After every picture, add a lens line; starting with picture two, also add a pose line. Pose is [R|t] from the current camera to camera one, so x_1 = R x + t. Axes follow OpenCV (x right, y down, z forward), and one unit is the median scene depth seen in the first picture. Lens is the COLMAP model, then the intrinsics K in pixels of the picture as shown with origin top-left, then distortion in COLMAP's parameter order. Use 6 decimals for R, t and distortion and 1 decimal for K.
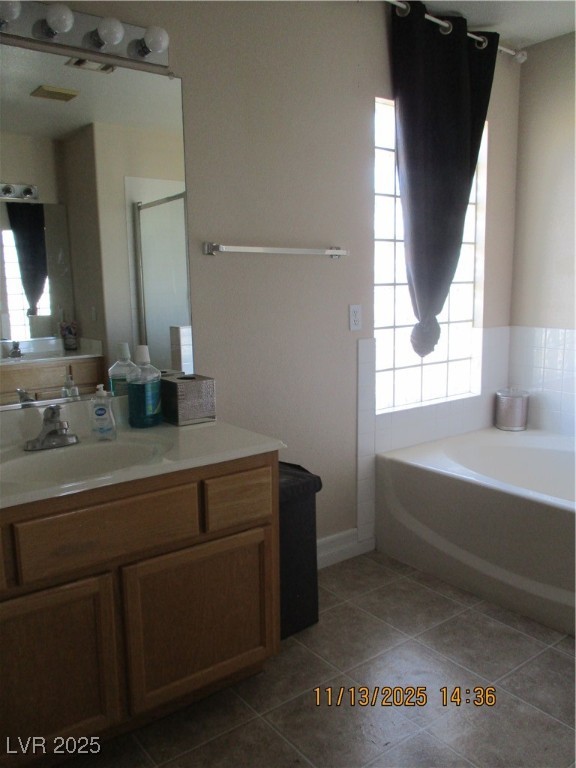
lens RADIAL K [[646.2, 0, 291.7], [0, 646.2, 383.9], [0, 0, 1]] dist [-0.017386, 0.018909]
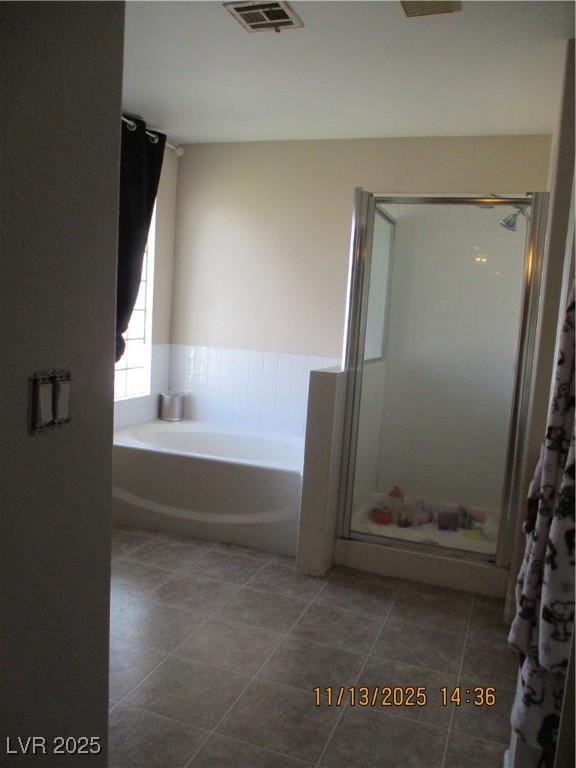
lens RADIAL K [[646.2, 0, 287.6], [0, 646.2, 384.1], [0, 0, 1]] dist [-0.017386, 0.018909]
pose [[0.845202, 0.003971, 0.534432, -0.190520], [0.010792, 0.999642, -0.024495, 0.033258], [-0.534338, 0.026471, 0.844856, -0.293804]]
